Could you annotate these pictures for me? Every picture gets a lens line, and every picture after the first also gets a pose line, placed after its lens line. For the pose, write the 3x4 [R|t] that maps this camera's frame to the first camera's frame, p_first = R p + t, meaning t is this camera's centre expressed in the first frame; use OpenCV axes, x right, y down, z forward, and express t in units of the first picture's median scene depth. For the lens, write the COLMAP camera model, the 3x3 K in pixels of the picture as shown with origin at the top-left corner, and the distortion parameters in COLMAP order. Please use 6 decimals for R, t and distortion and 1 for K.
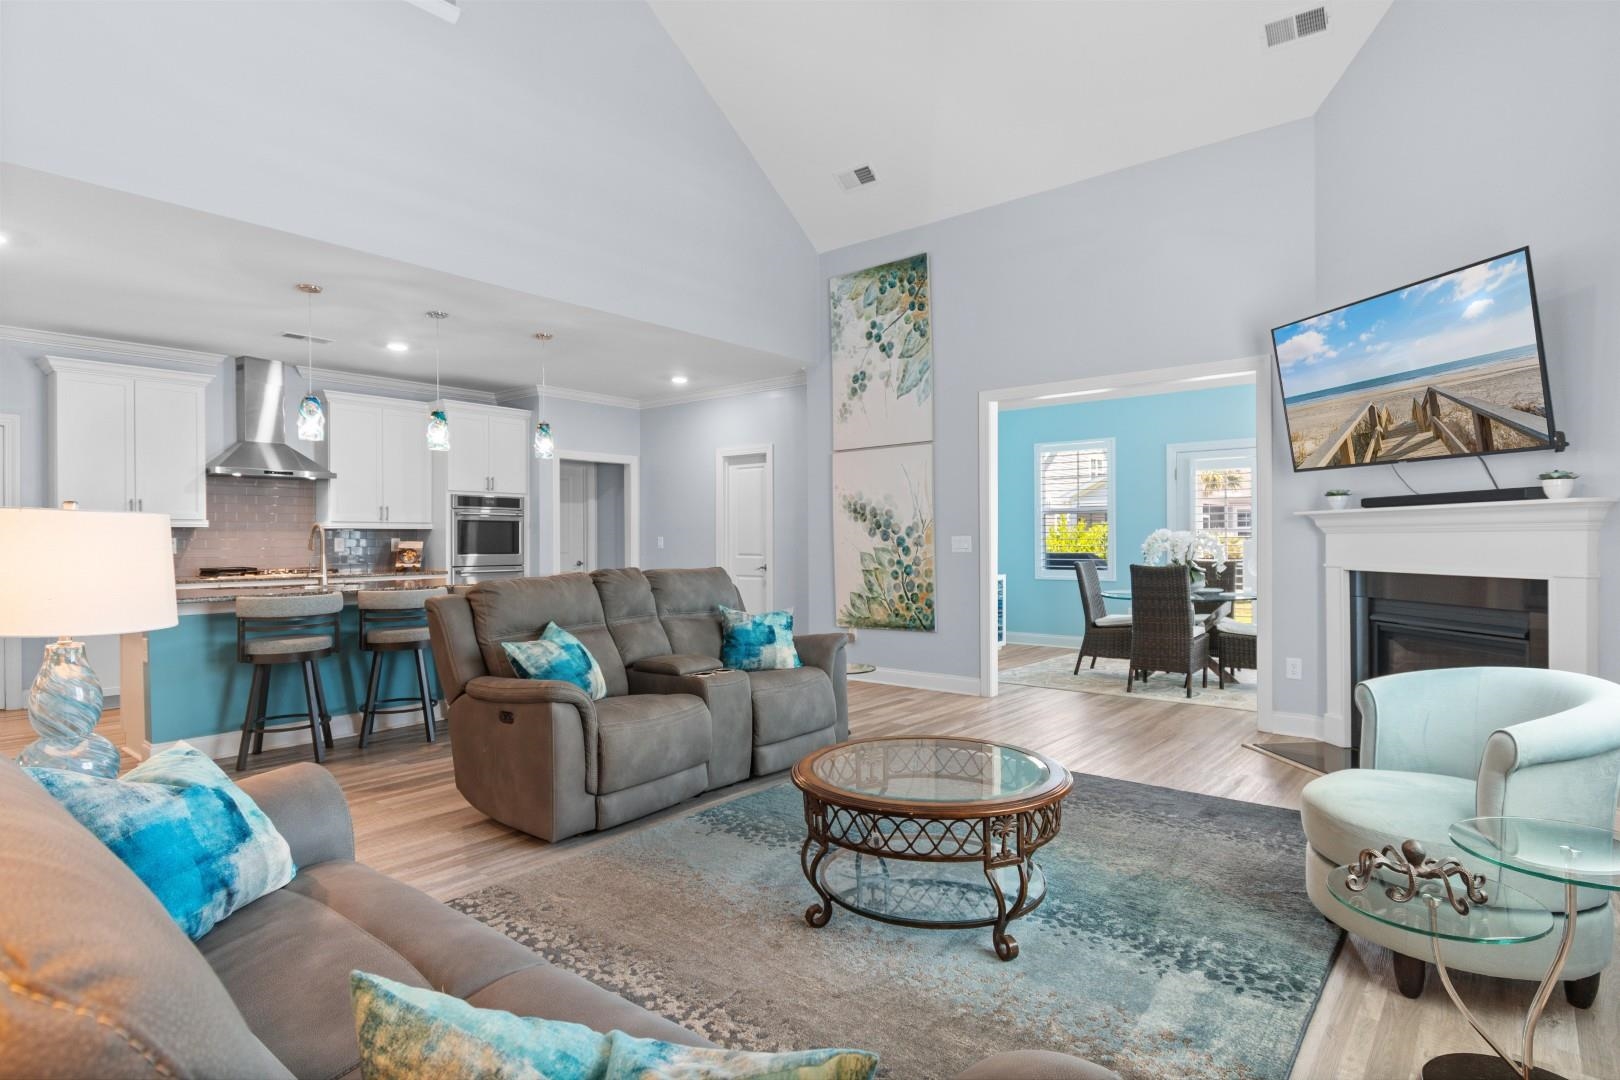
lens RADIAL K [[849.8, 0, 812.0], [0, 849.8, 540.3], [0, 0, 1]] dist [0.000638, -0.000063]
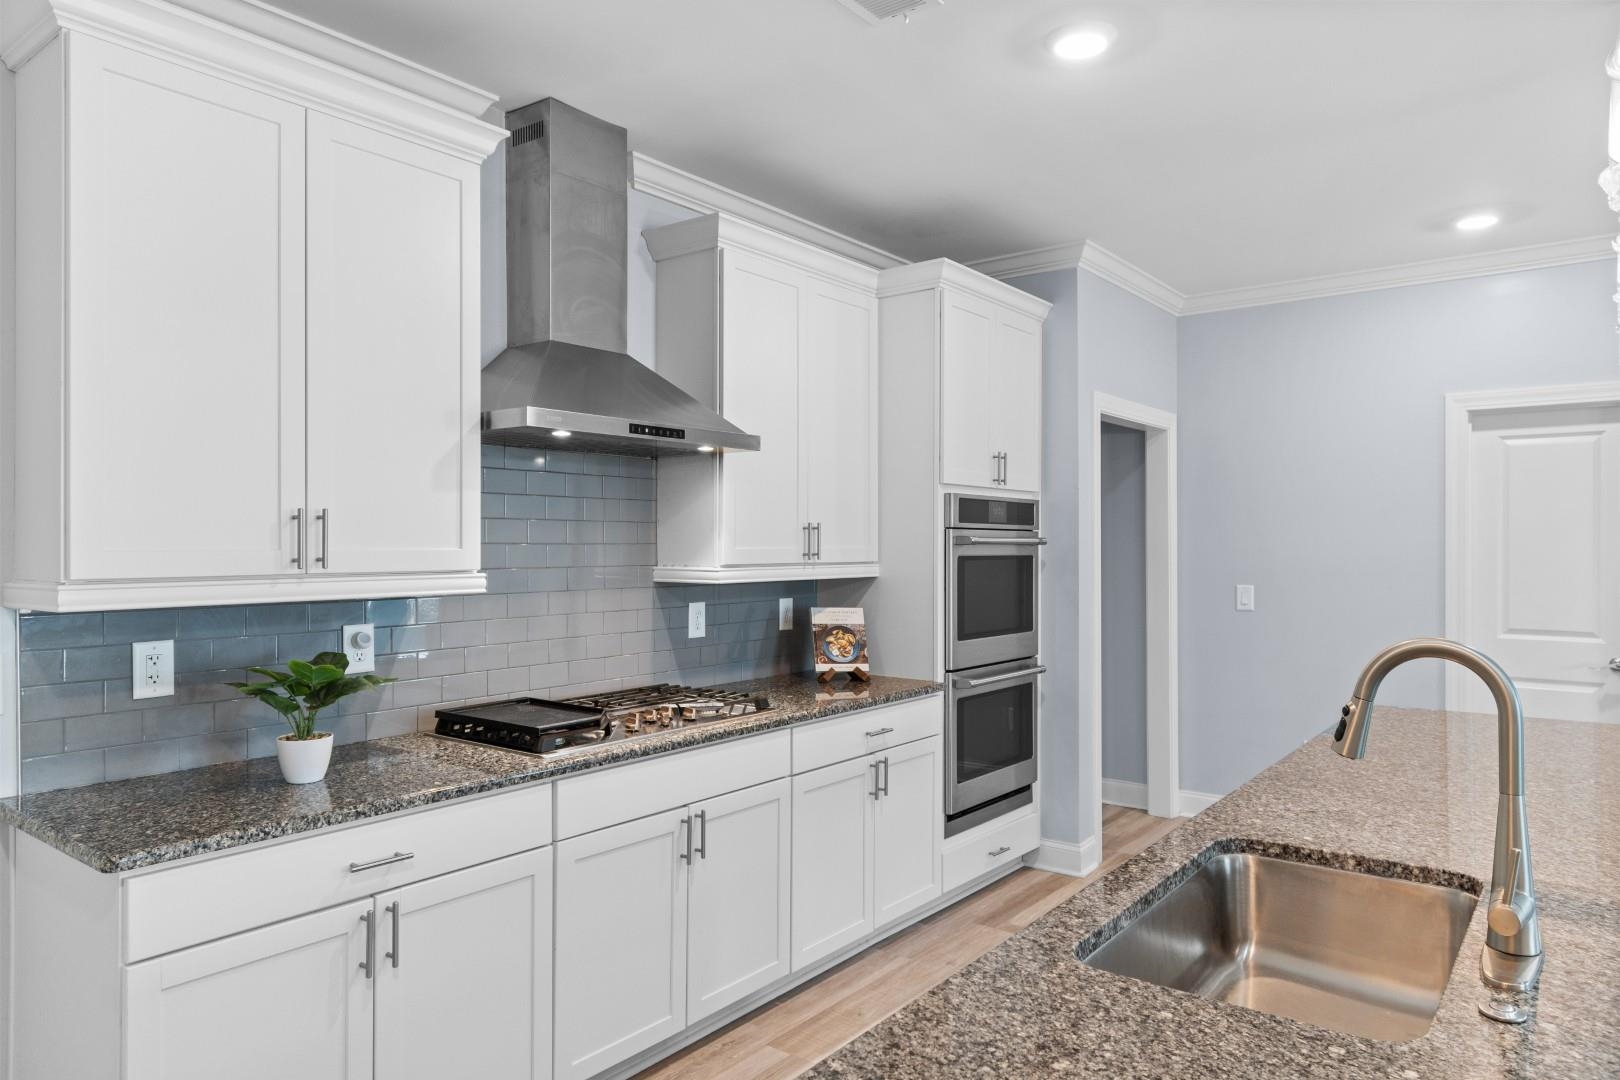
lens RADIAL K [[1035.1, 0, 808.1], [0, 1035.1, 539.8], [0, 0, 1]] dist [0.002745, 0.000113]
pose [[0.999708, 0.003171, 0.023969, -0.500628], [-0.003046, 0.999982, -0.005238, -0.028970], [-0.023985, 0.005164, 0.999699, 0.501857]]
